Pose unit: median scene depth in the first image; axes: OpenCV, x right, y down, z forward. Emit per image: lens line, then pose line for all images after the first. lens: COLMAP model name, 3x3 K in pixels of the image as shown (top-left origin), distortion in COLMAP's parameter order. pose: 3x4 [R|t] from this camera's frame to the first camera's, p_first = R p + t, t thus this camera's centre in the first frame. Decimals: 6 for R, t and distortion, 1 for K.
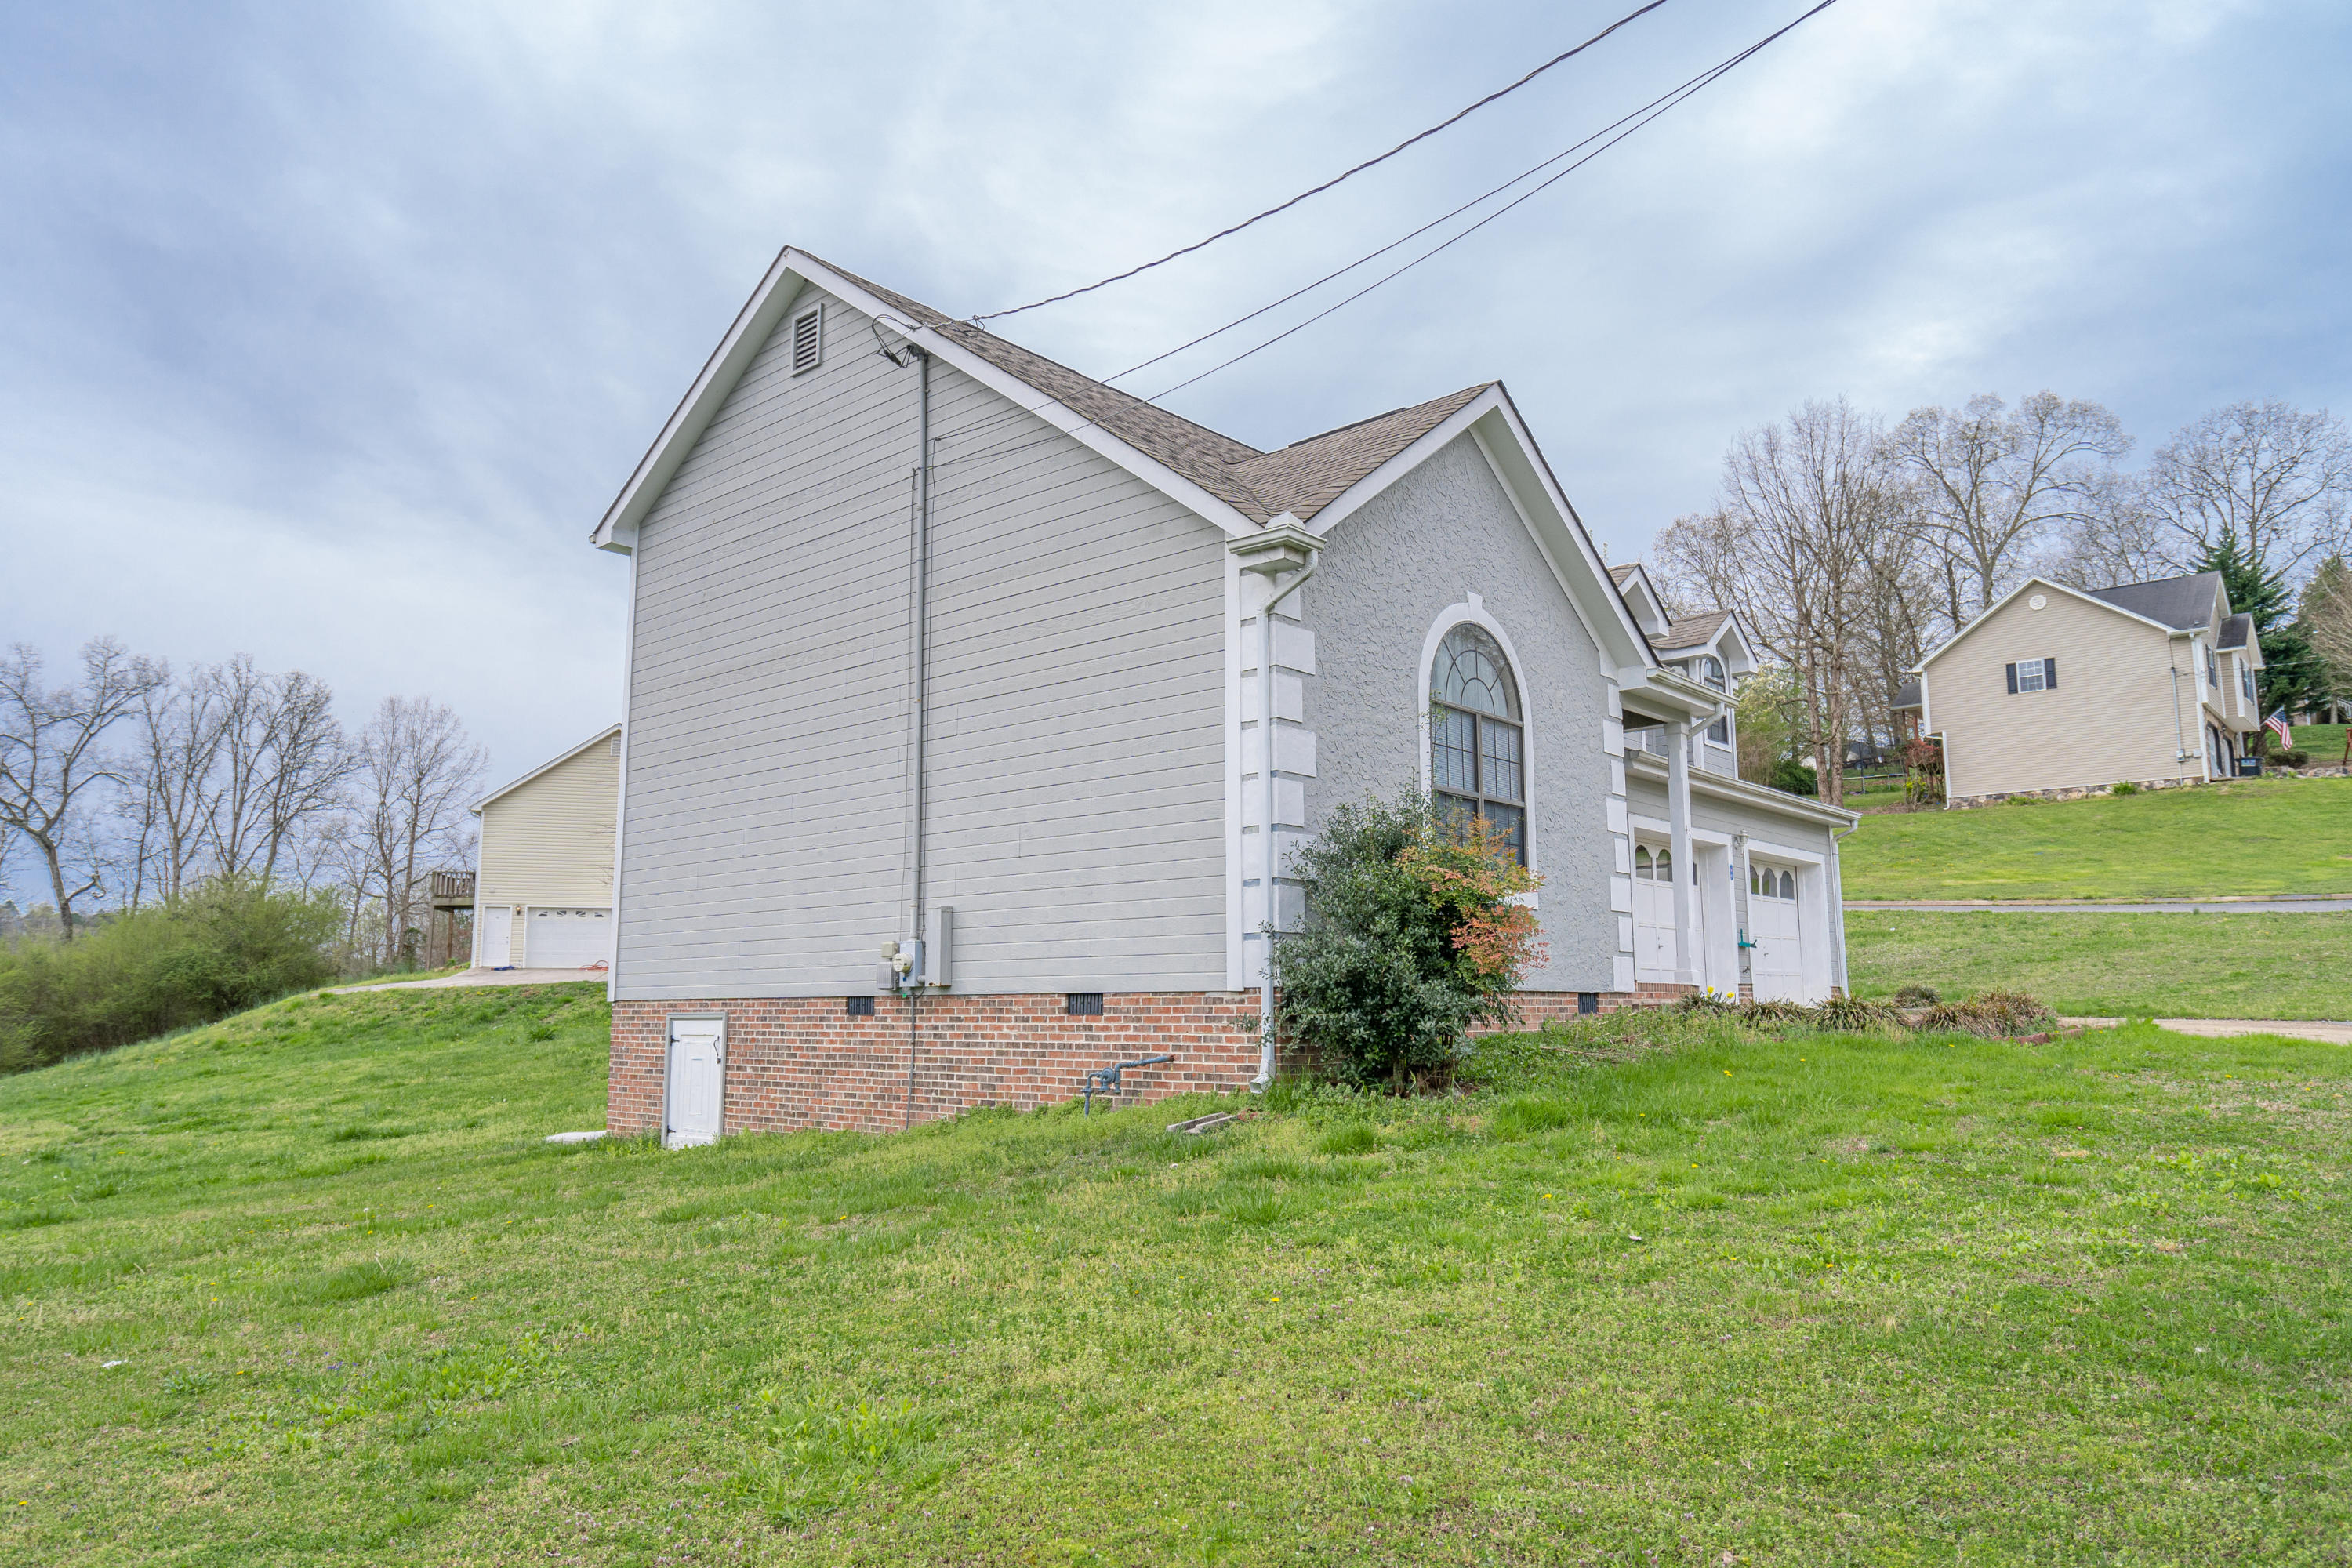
lens RADIAL K [[1221.9, 0, 889.4], [0, 1221.9, 792.1], [0, 0, 1]] dist [0.002890, 0.000148]
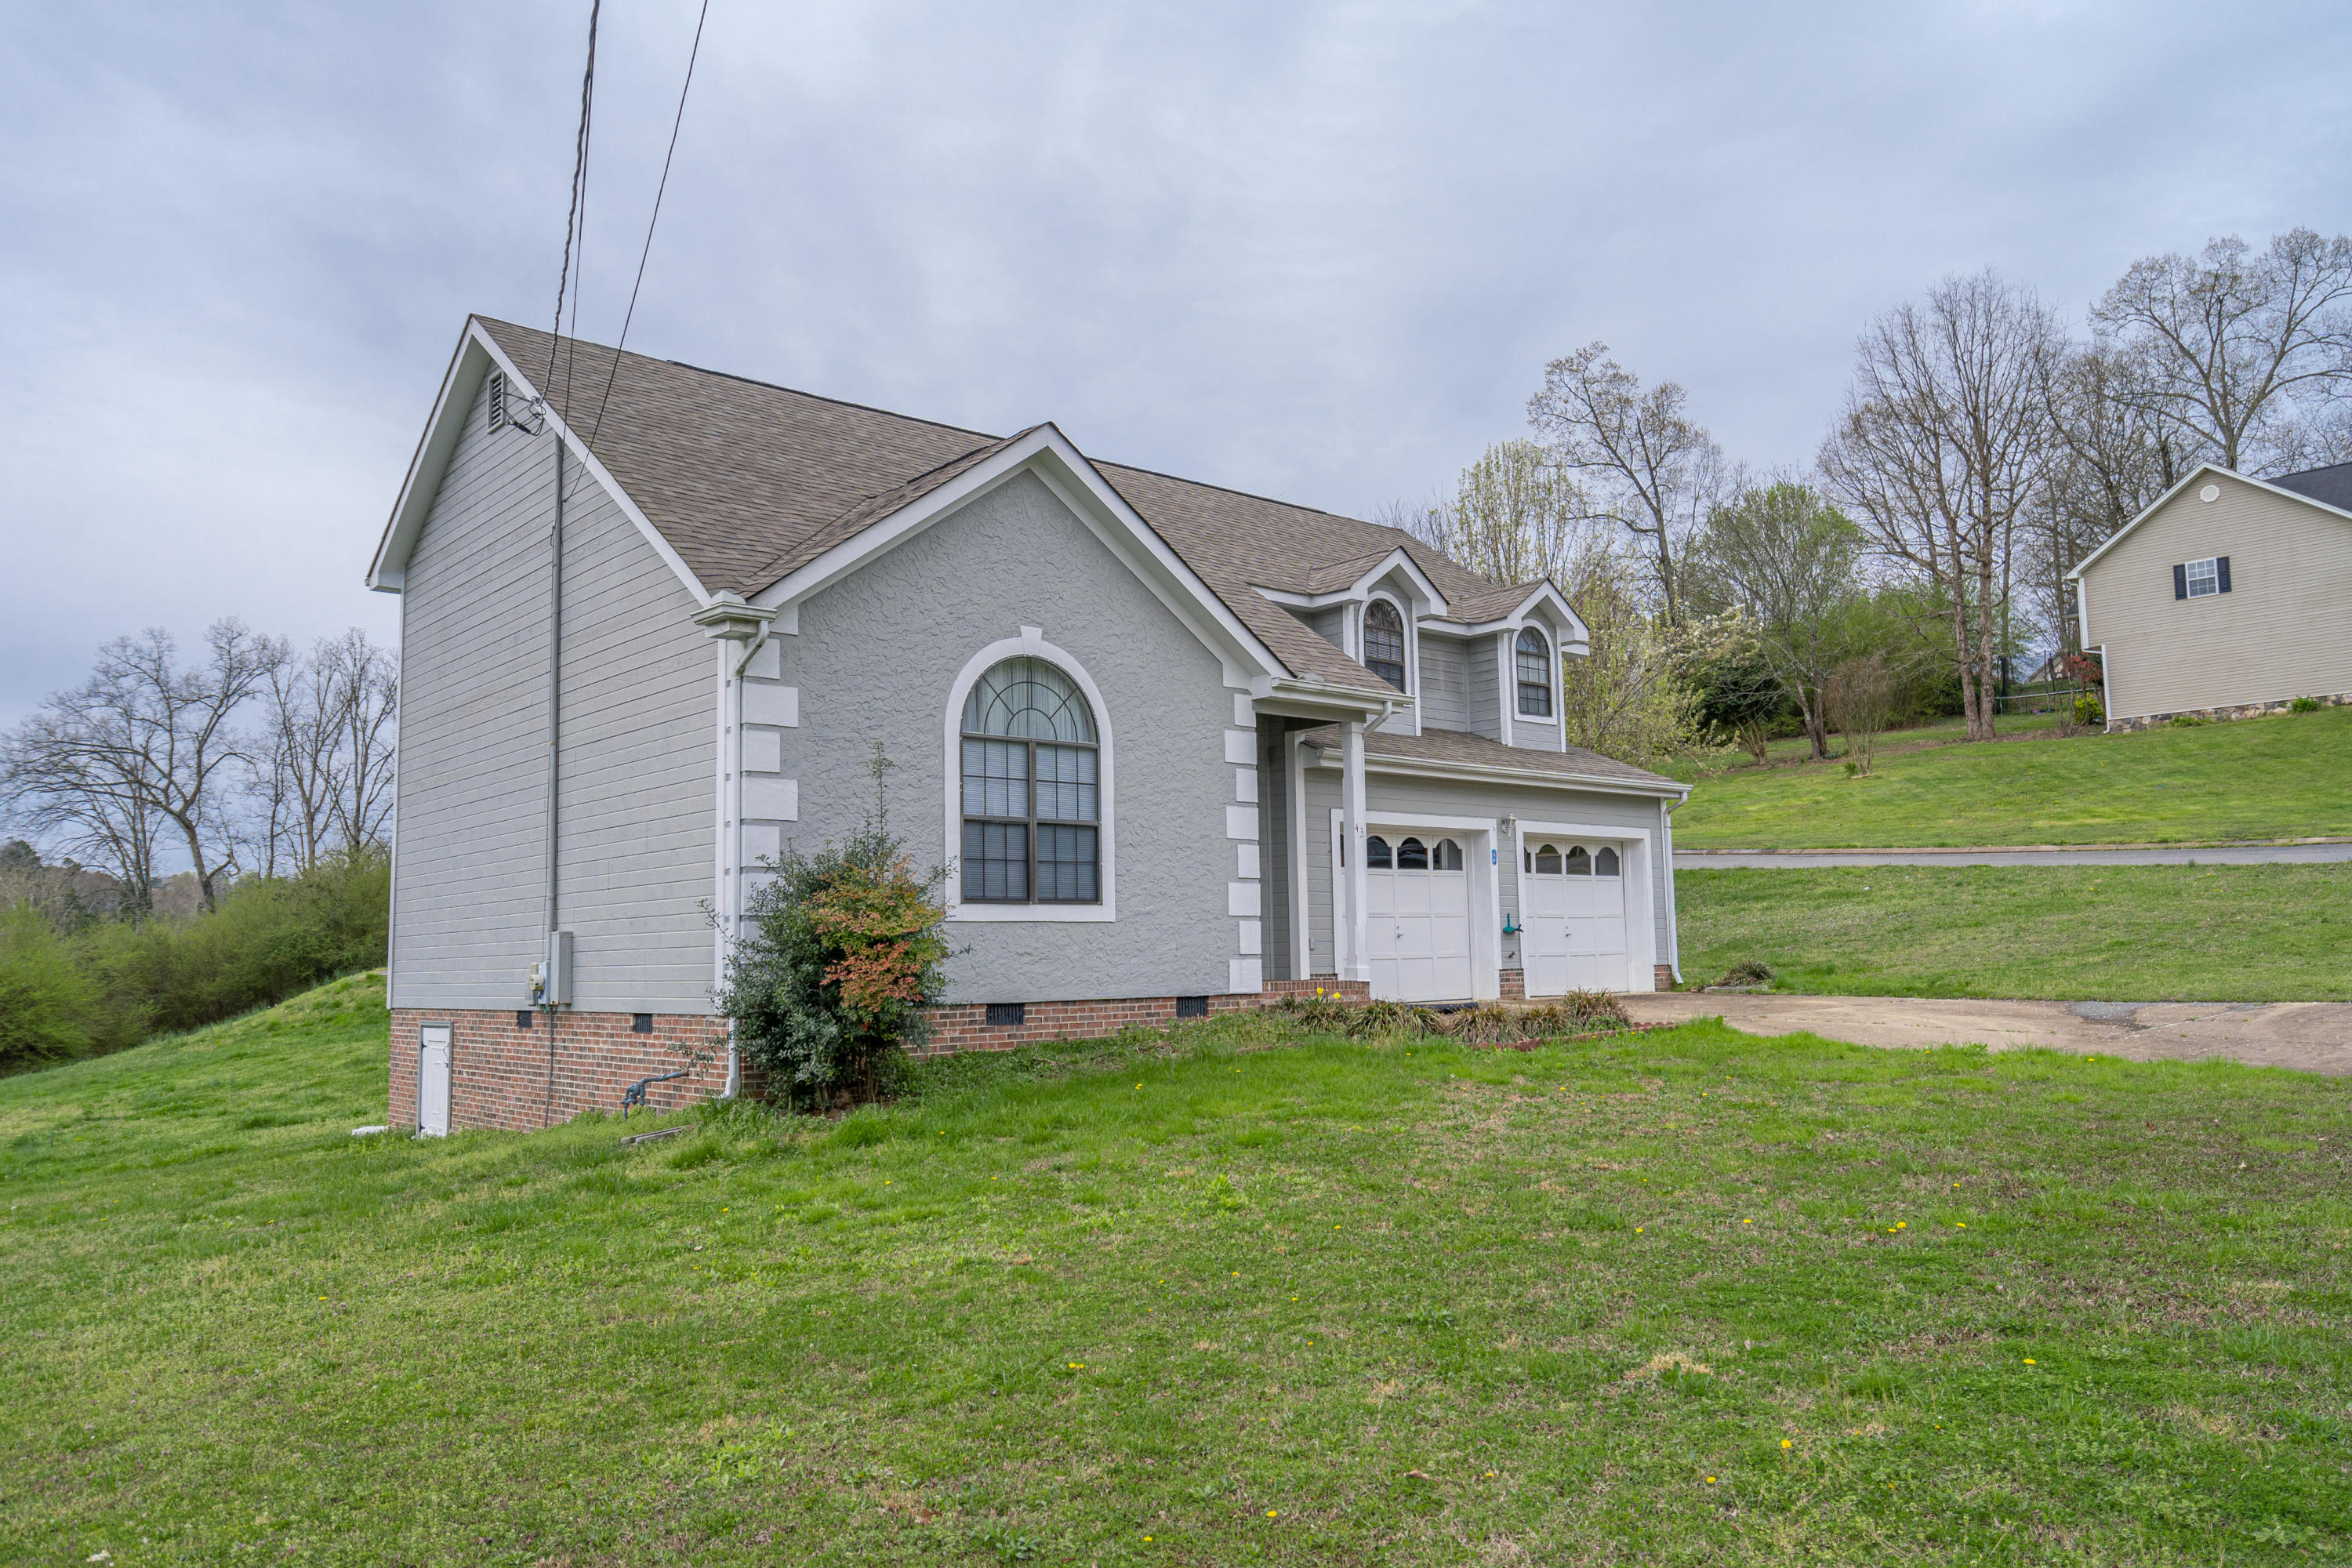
lens RADIAL K [[1292.7, 0, 897.9], [0, 1292.7, 782.9], [0, 0, 1]] dist [-0.000203, 0.000704]
pose [[0.993031, -0.034997, -0.112540, 0.113088], [0.038869, 0.998719, 0.032392, -0.015928], [0.111263, -0.036540, 0.993119, -0.029487]]
